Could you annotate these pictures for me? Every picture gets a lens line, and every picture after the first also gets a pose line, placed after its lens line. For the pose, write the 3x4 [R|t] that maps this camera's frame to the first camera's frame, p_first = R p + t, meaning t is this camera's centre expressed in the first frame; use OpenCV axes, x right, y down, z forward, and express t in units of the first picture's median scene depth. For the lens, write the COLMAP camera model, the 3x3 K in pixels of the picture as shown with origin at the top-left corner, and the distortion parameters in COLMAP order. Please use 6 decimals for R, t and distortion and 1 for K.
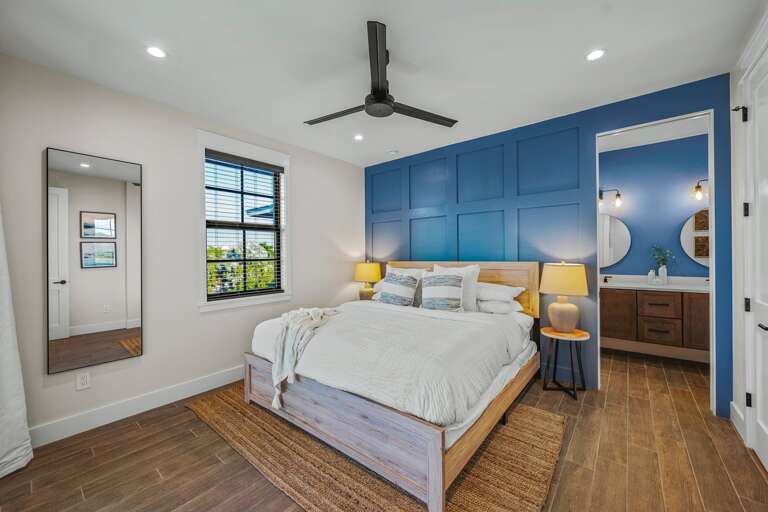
lens RADIAL K [[302.4, 0, 383.8], [0, 302.4, 259.4], [0, 0, 1]] dist [0.000421, 0.000080]
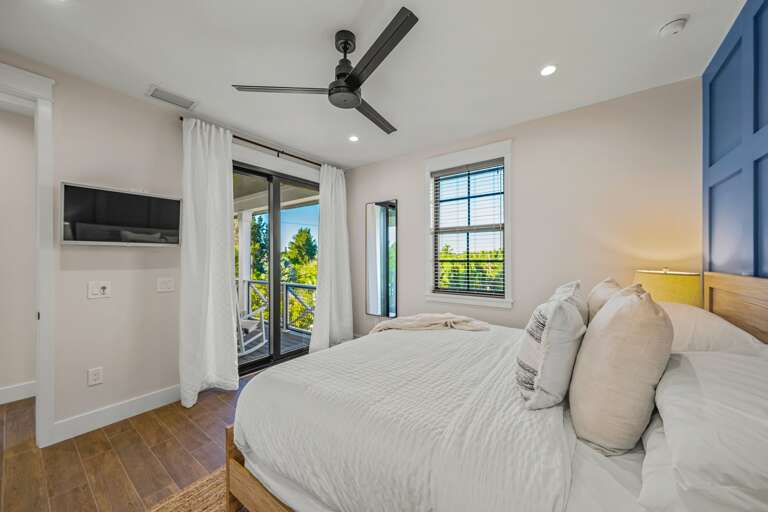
lens RADIAL K [[285.0, 0, 379.7], [0, 285.0, 258.3], [0, 0, 1]] dist [0.000709, 0.000035]
pose [[0.026291, 0.015353, -0.999536, 0.529026], [-0.008817, 0.999847, 0.015126, -0.019613], [0.999615, 0.008415, 0.026422, 0.661222]]
